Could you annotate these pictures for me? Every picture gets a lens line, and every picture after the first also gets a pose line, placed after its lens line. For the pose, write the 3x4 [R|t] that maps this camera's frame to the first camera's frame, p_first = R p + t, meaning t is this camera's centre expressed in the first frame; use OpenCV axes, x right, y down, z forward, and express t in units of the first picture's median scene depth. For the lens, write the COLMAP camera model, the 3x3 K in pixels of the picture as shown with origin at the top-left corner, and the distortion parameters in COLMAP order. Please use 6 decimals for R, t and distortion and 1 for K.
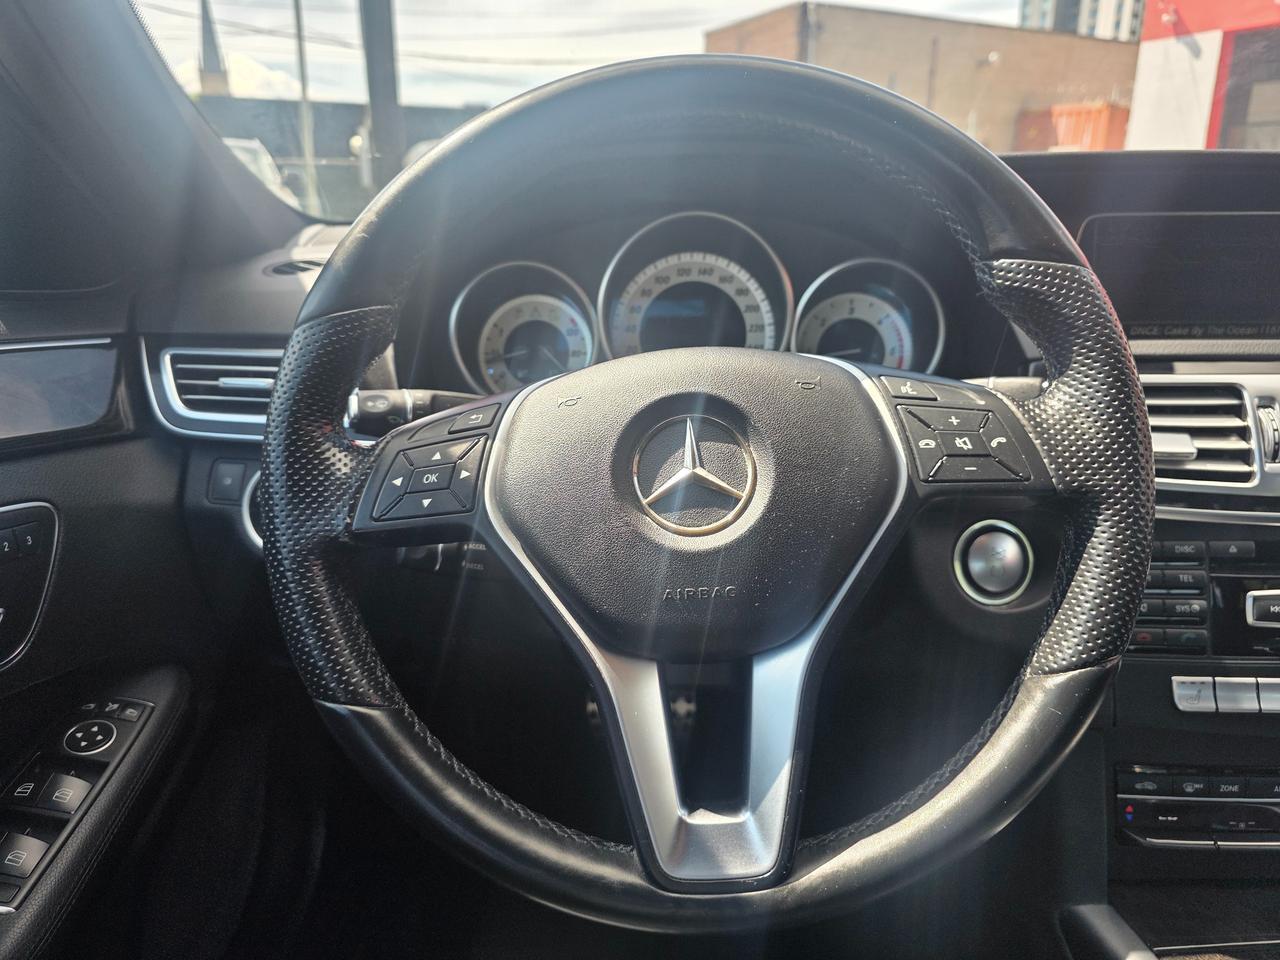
lens RADIAL K [[859.4, 0, 633.6], [0, 859.4, 478.6], [0, 0, 1]] dist [0.044444, -0.044598]
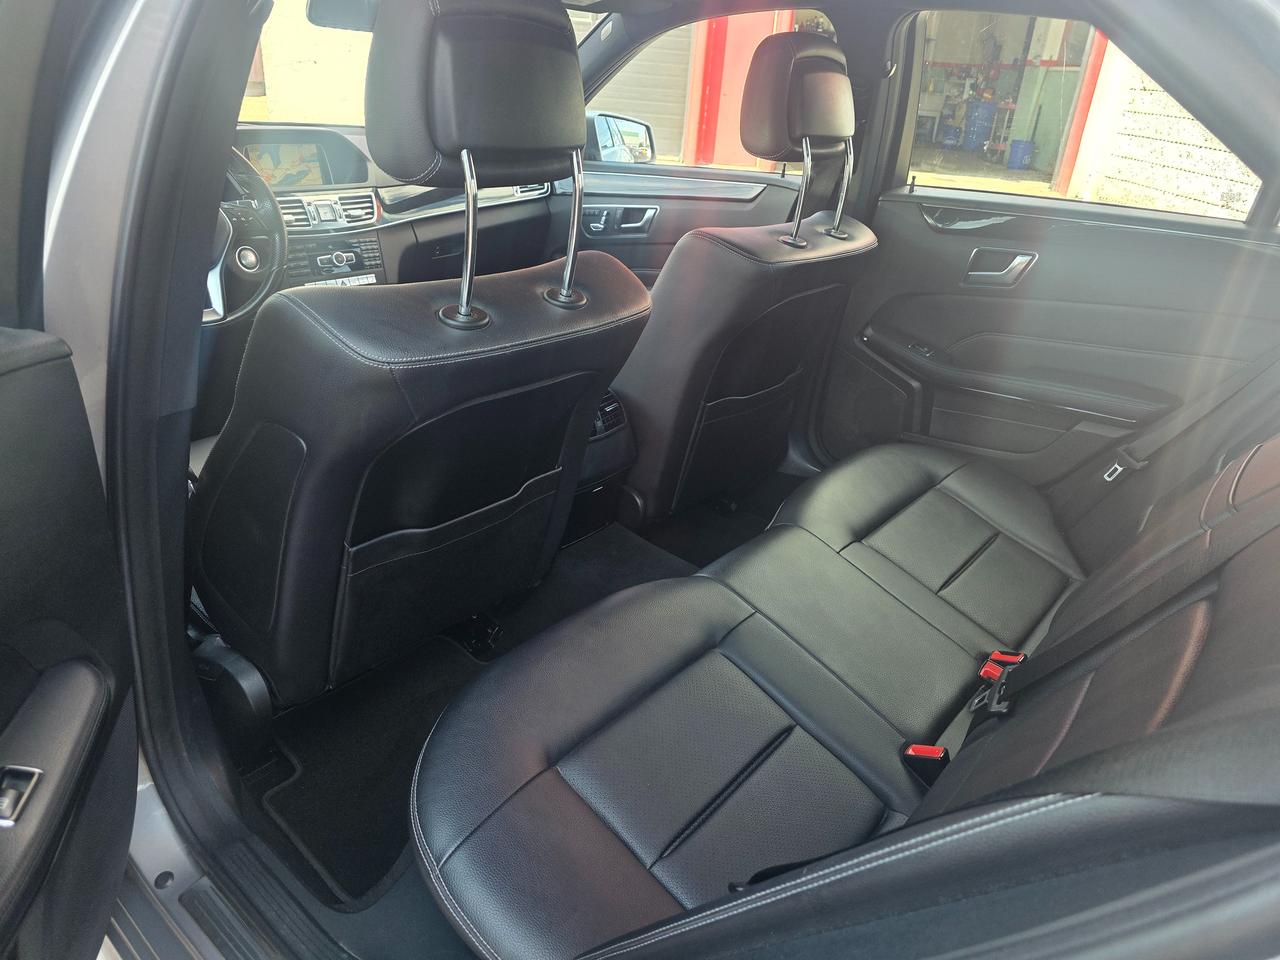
lens RADIAL K [[859.4, 0, 633.6], [0, 859.4, 478.6], [0, 0, 1]] dist [0.044444, -0.044598]
pose [[0.632381, -0.284494, 0.720526, -1.350988], [0.155387, 0.957803, 0.241803, 0.346495], [-0.758913, -0.040951, 0.649903, -2.433421]]
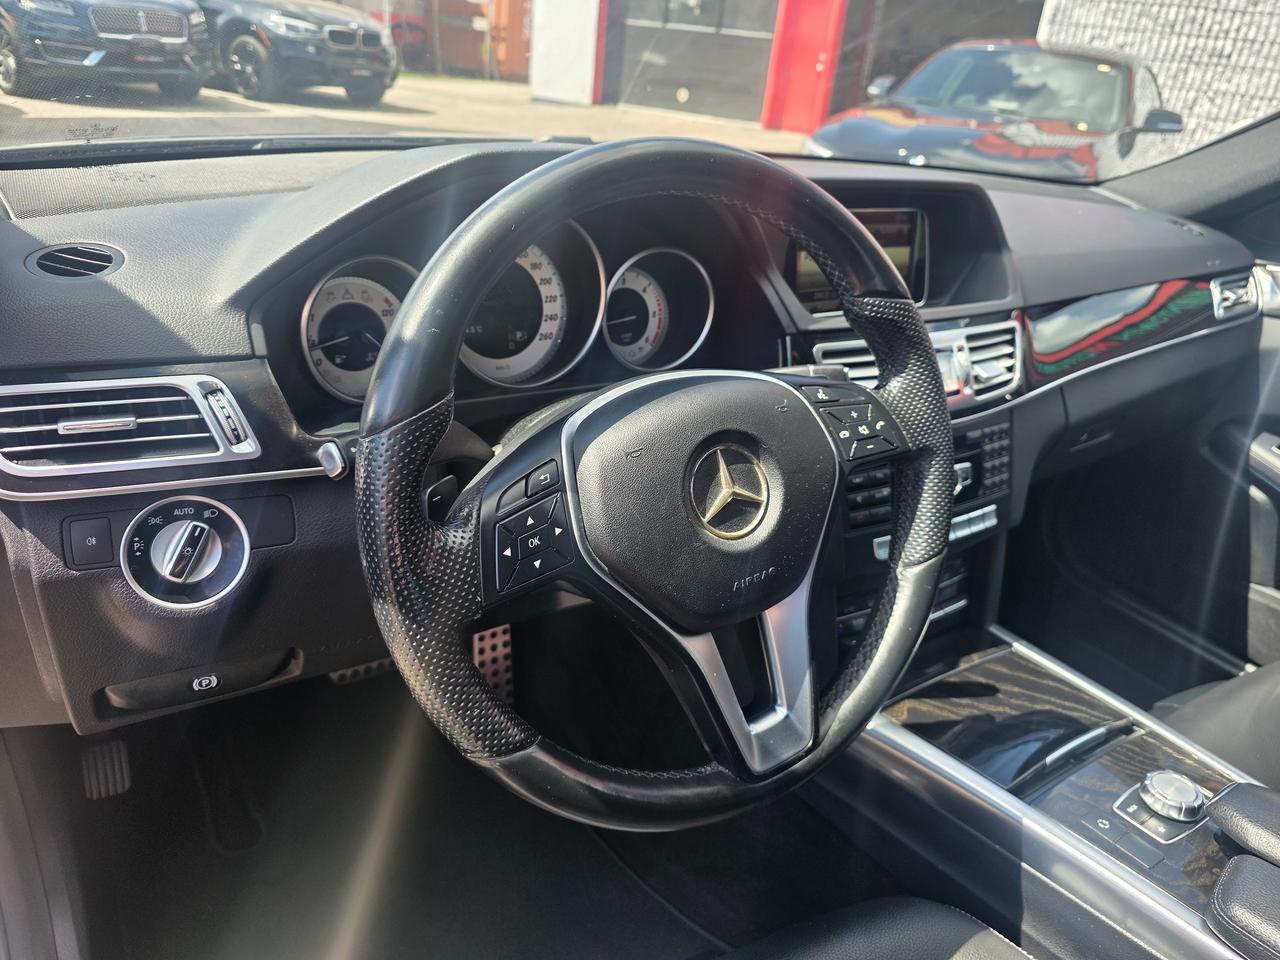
lens RADIAL K [[859.4, 0, 633.6], [0, 859.4, 478.6], [0, 0, 1]] dist [0.044444, -0.044598]
pose [[0.815609, -0.165289, 0.554492, -0.543921], [0.077063, 0.980822, 0.179022, -0.180553], [-0.573449, -0.103281, 0.812705, 0.028065]]
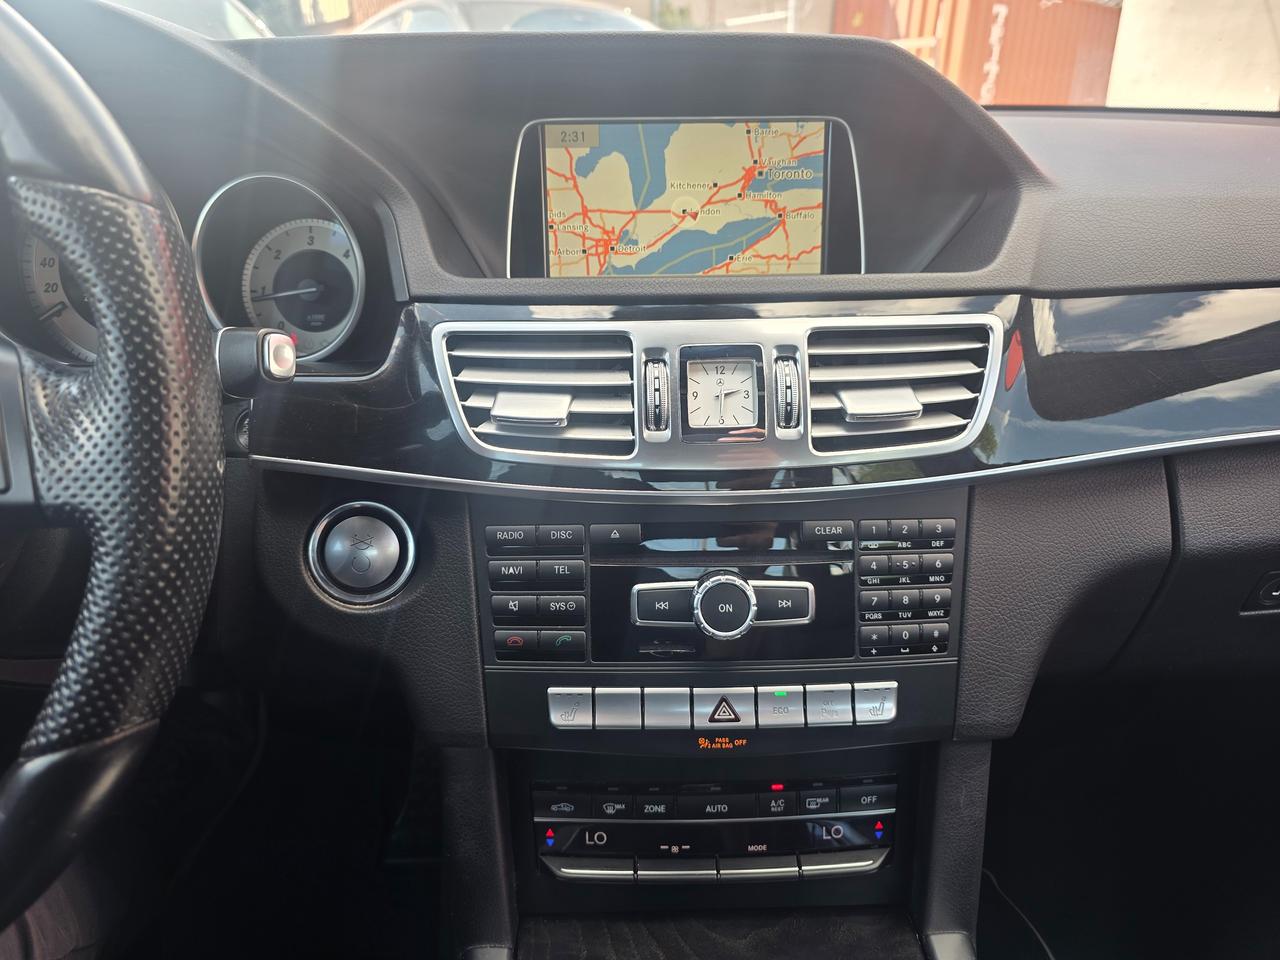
lens RADIAL K [[859.4, 0, 633.6], [0, 859.4, 478.6], [0, 0, 1]] dist [0.044444, -0.044598]
pose [[0.999172, -0.014184, 0.038126, 0.674098], [0.011396, 0.997312, 0.072380, -0.030543], [-0.039050, -0.071886, 0.996648, 0.187087]]
